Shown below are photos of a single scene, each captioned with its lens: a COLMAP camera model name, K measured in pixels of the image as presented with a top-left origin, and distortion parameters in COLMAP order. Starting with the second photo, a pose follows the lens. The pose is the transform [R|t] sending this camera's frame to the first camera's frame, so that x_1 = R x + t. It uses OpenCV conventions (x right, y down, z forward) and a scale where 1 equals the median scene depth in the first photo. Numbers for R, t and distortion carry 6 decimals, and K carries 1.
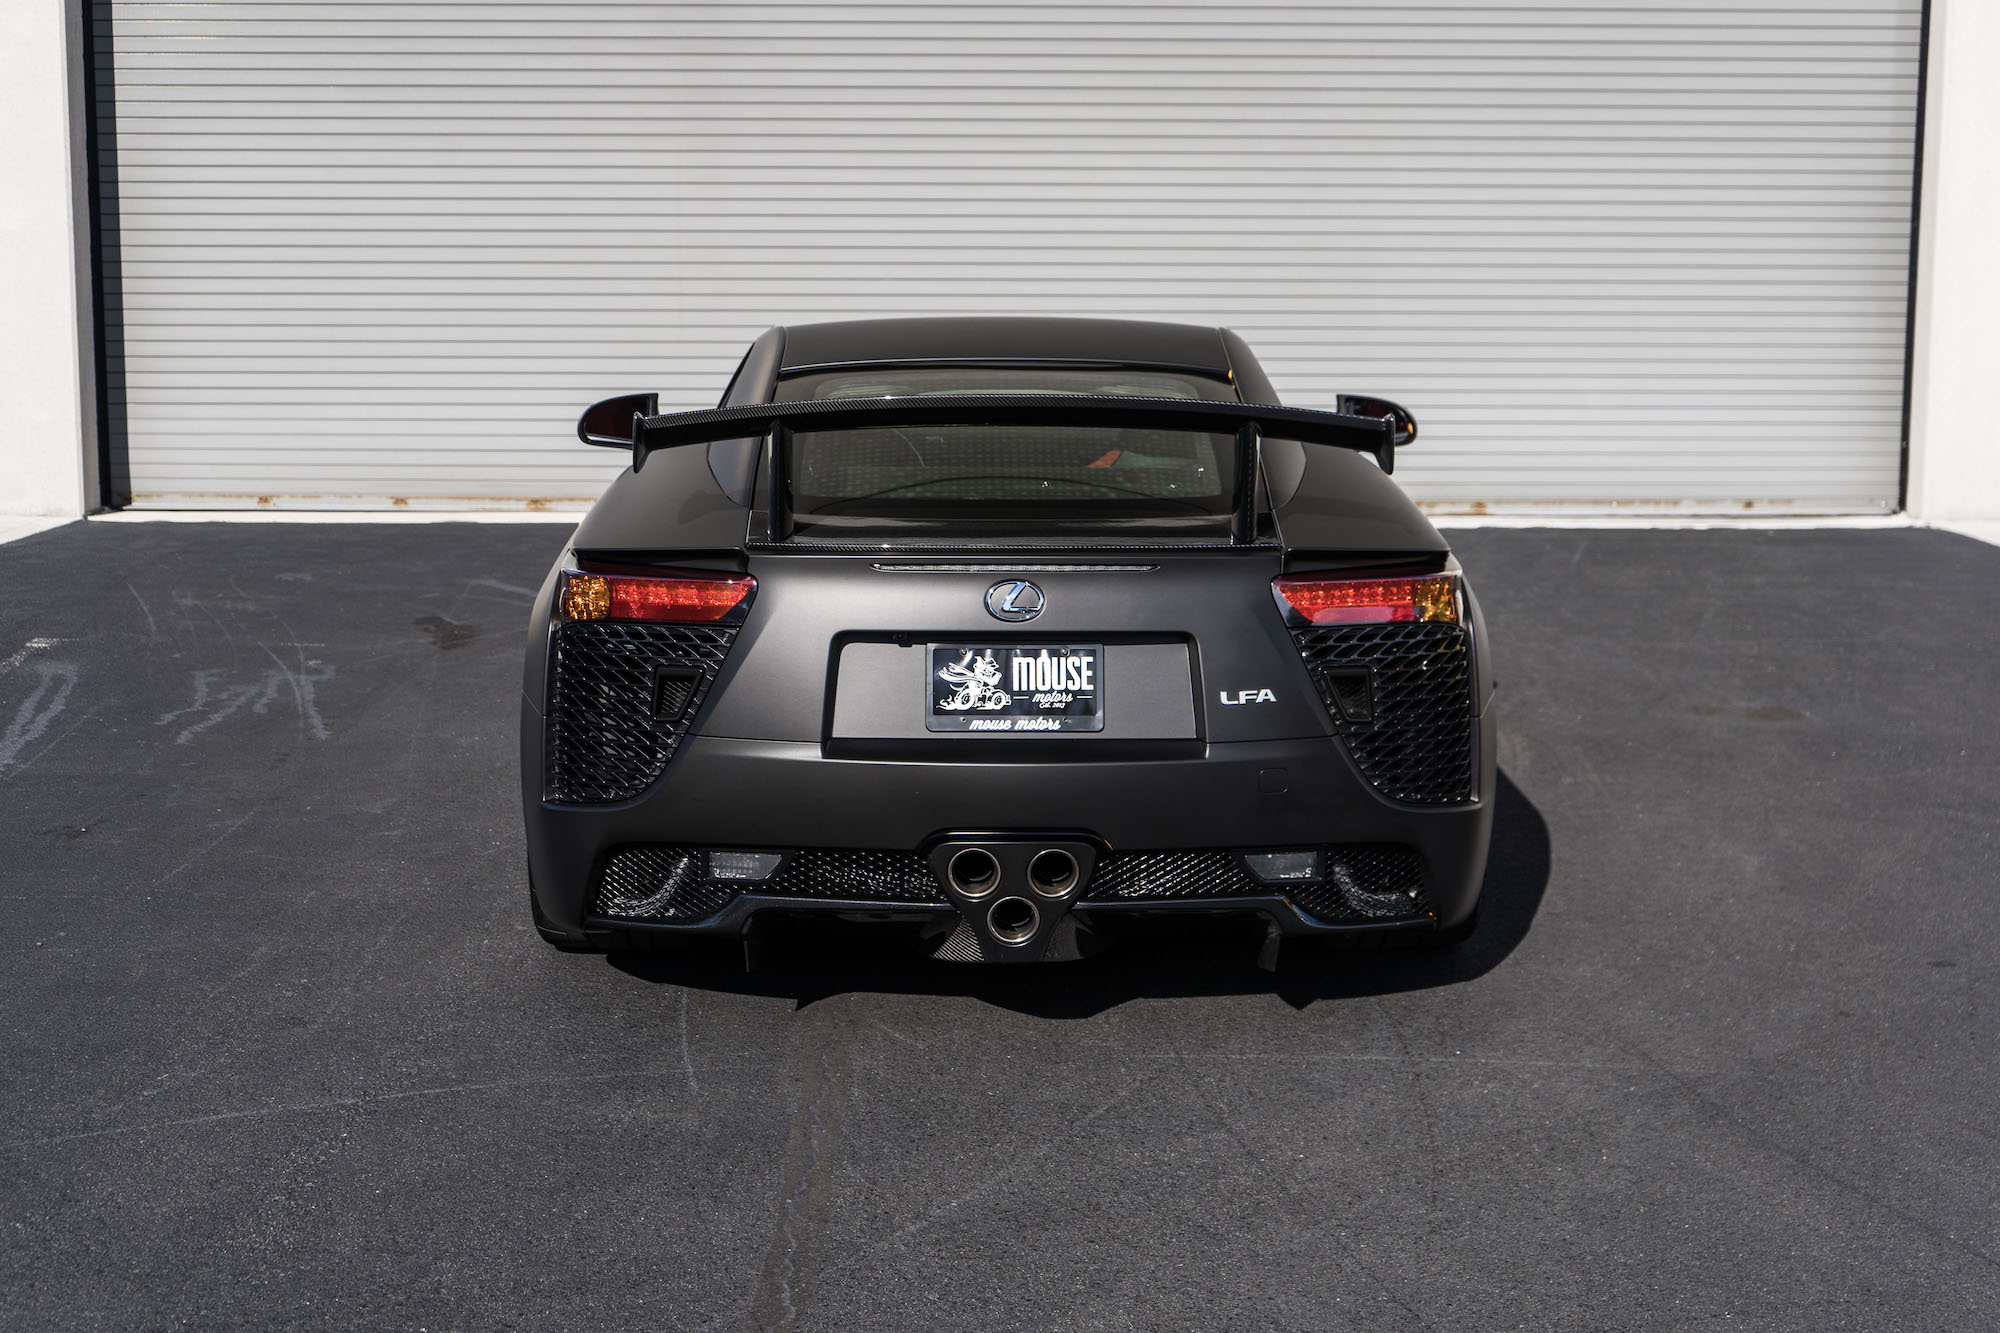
lens RADIAL K [[2971.1, 0, 997.9], [0, 2971.1, 662.3], [0, 0, 1]] dist [0.014727, 0.000000]
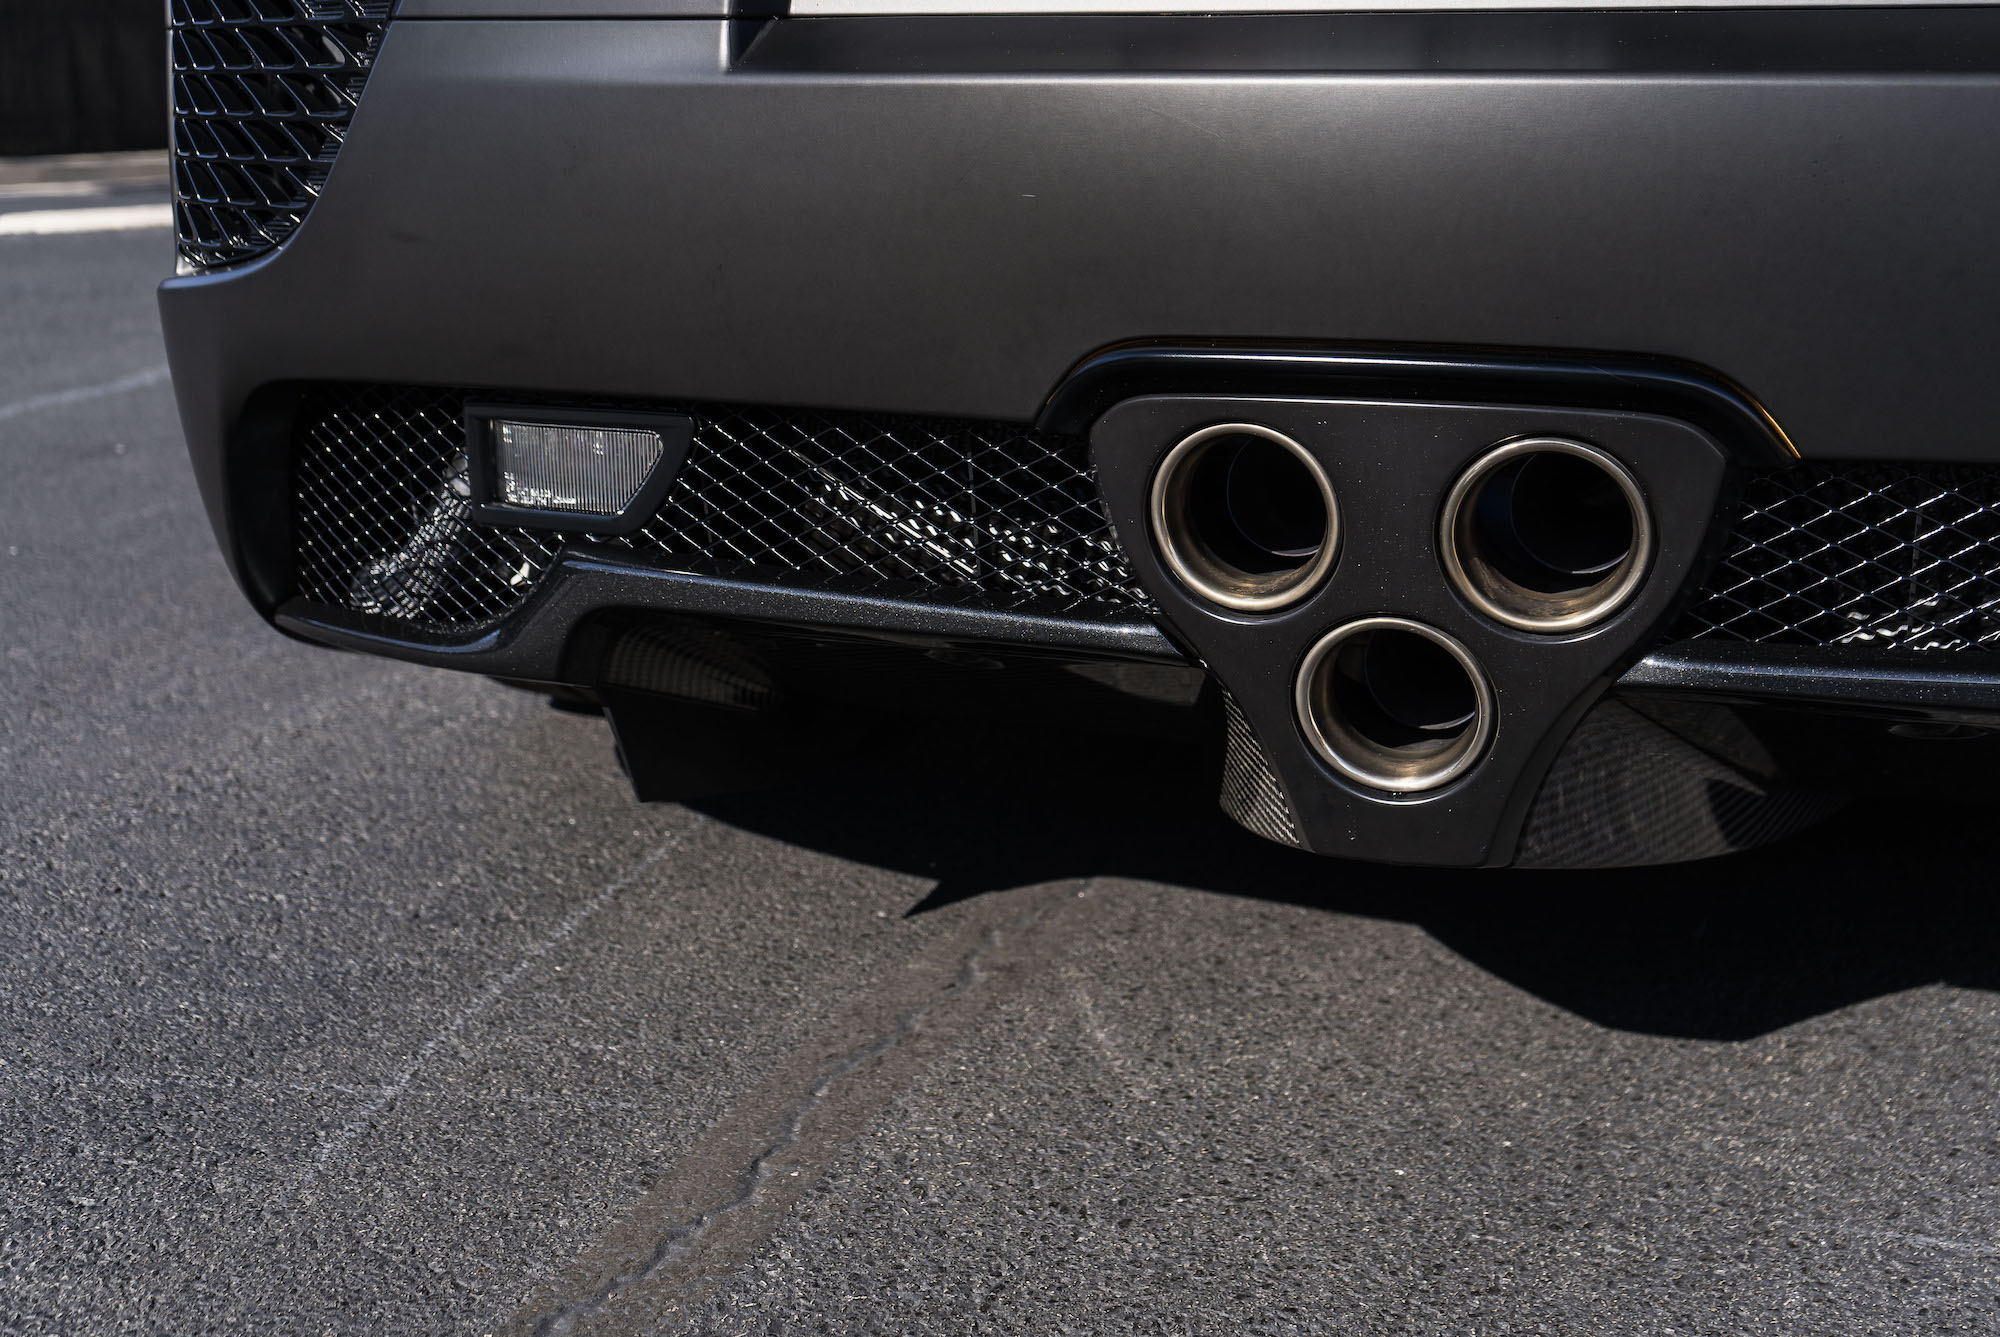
lens RADIAL K [[2611.1, 0, 997.2], [0, 2611.1, 667.7], [0, 0, 1]] dist [0.076143, 0.000000]
pose [[0.938906, 0.071612, -0.336642, 0.050302], [-0.043102, 0.994879, 0.091422, 0.062616], [0.341465, -0.071327, 0.937184, 0.760405]]
